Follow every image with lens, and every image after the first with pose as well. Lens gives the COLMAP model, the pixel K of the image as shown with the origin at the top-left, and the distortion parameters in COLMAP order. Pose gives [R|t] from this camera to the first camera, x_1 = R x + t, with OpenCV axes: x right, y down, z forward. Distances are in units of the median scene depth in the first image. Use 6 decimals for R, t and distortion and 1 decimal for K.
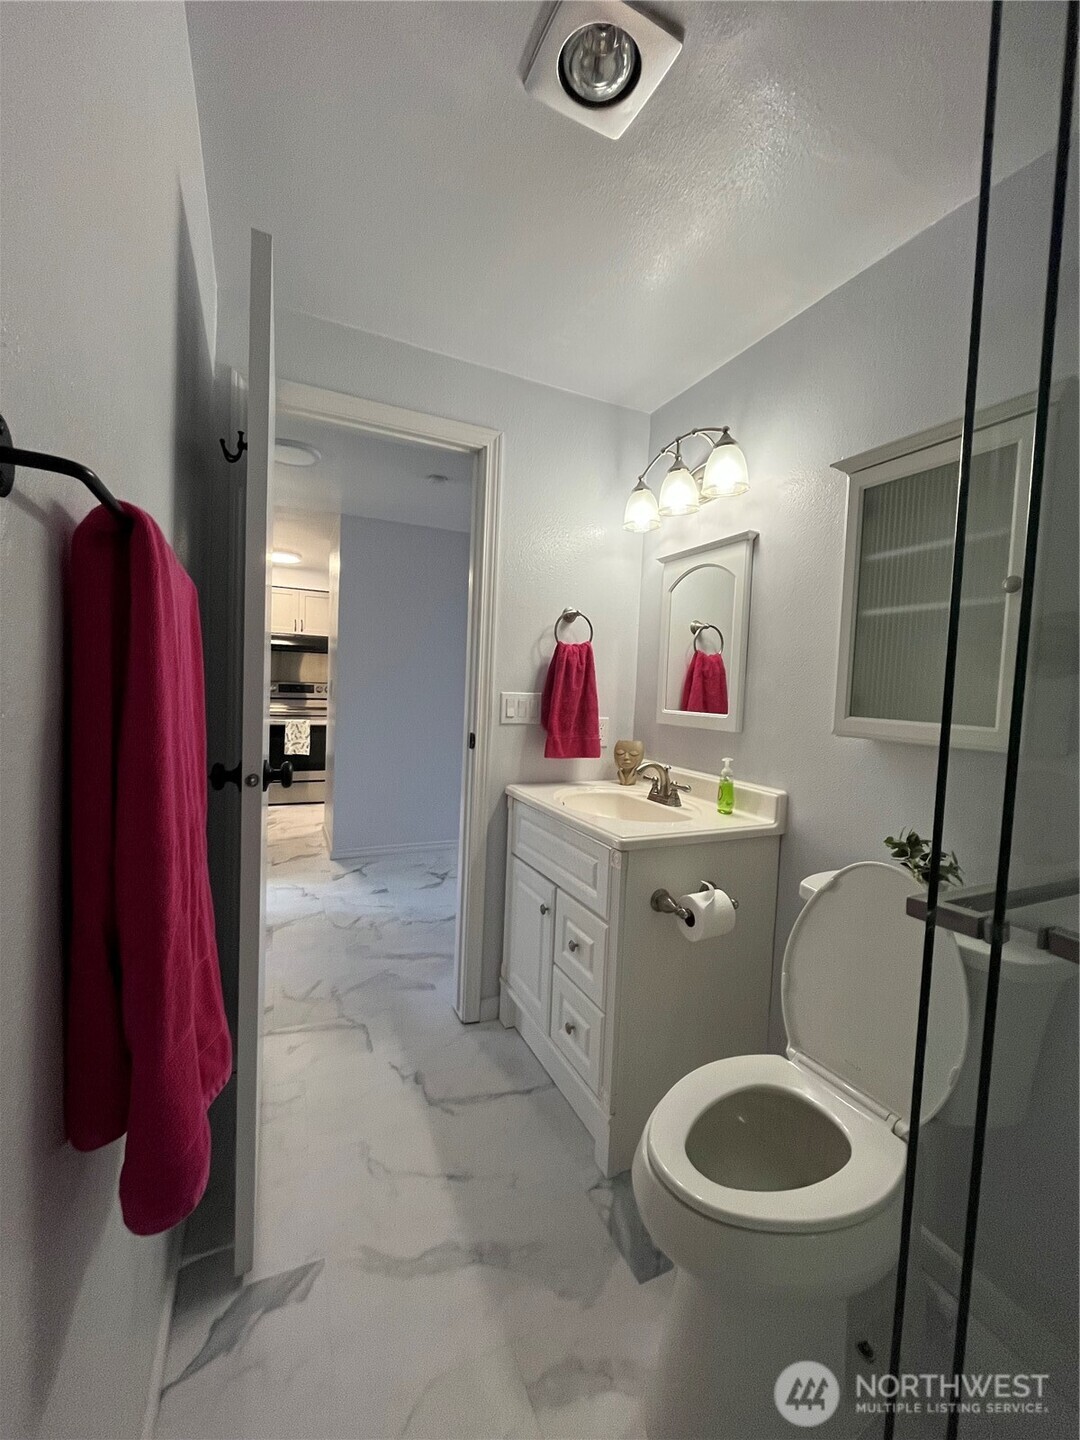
lens RADIAL K [[578.9, 0, 541.1], [0, 578.9, 716.8], [0, 0, 1]] dist [-0.001921, -0.000207]
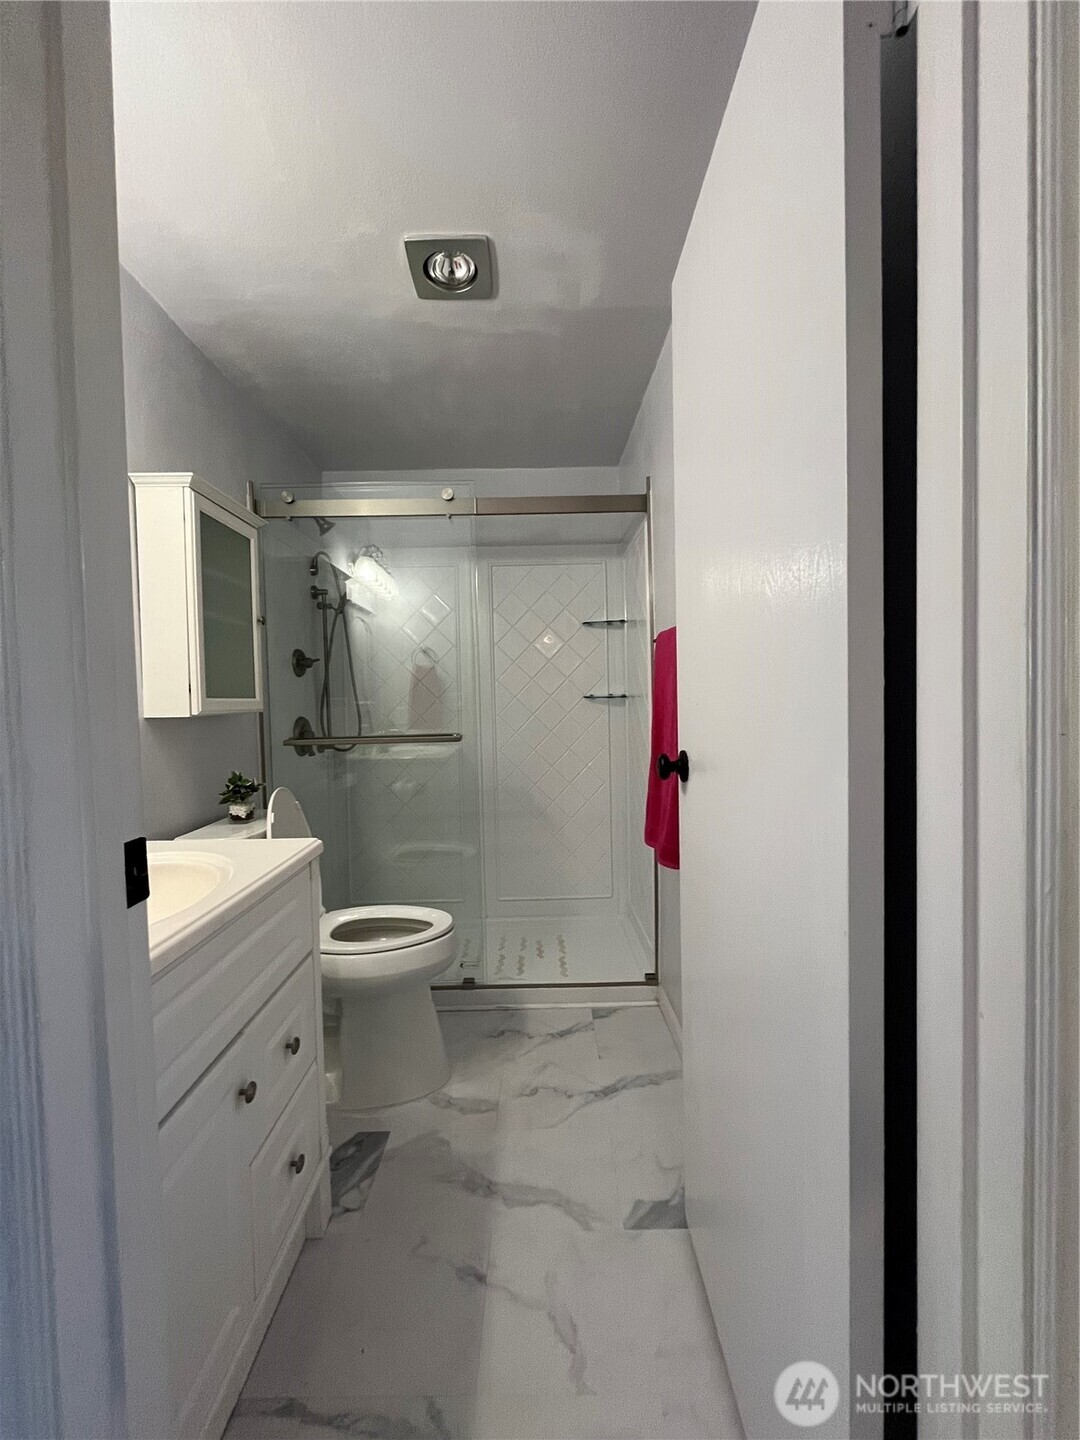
lens RADIAL K [[578.9, 0, 541.1], [0, 578.9, 716.8], [0, 0, 1]] dist [-0.001921, -0.000207]
pose [[-0.910145, -0.036429, 0.412685, -0.546662], [0.002291, 0.995669, 0.092945, -0.067694], [-0.414283, 0.085539, -0.906120, 1.656077]]
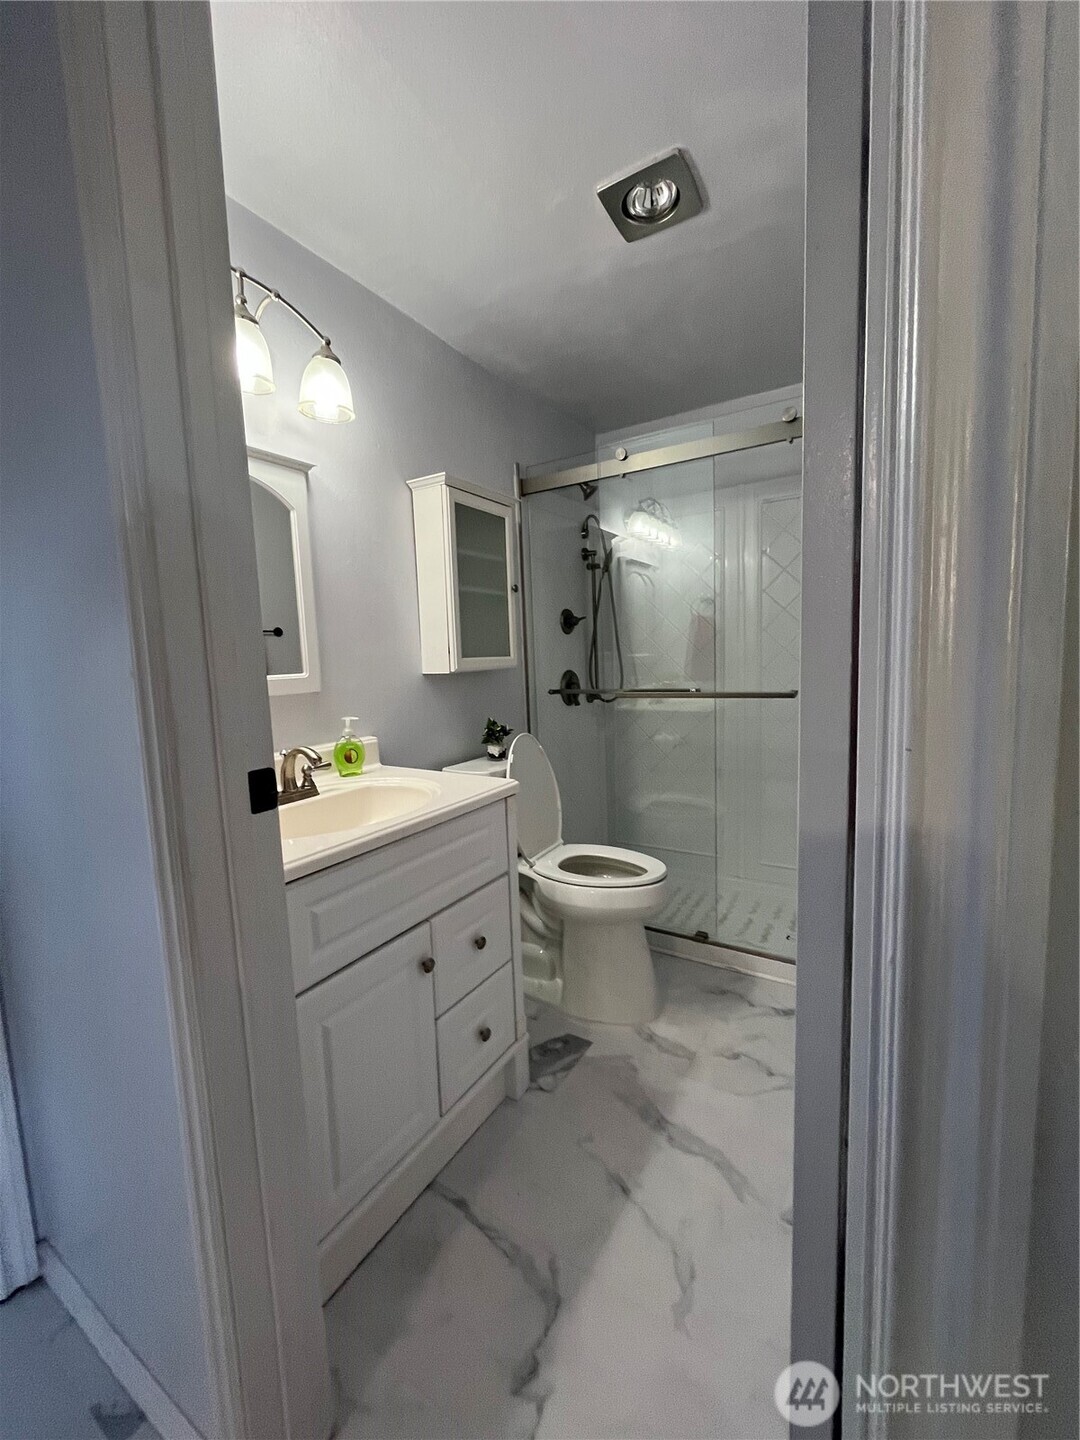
lens RADIAL K [[578.9, 0, 541.1], [0, 578.9, 716.8], [0, 0, 1]] dist [-0.001921, -0.000207]
pose [[-0.548032, -0.110708, 0.829099, -0.754281], [0.053013, 0.984613, 0.166514, -0.082540], [-0.834776, 0.135208, -0.533731, 1.506773]]
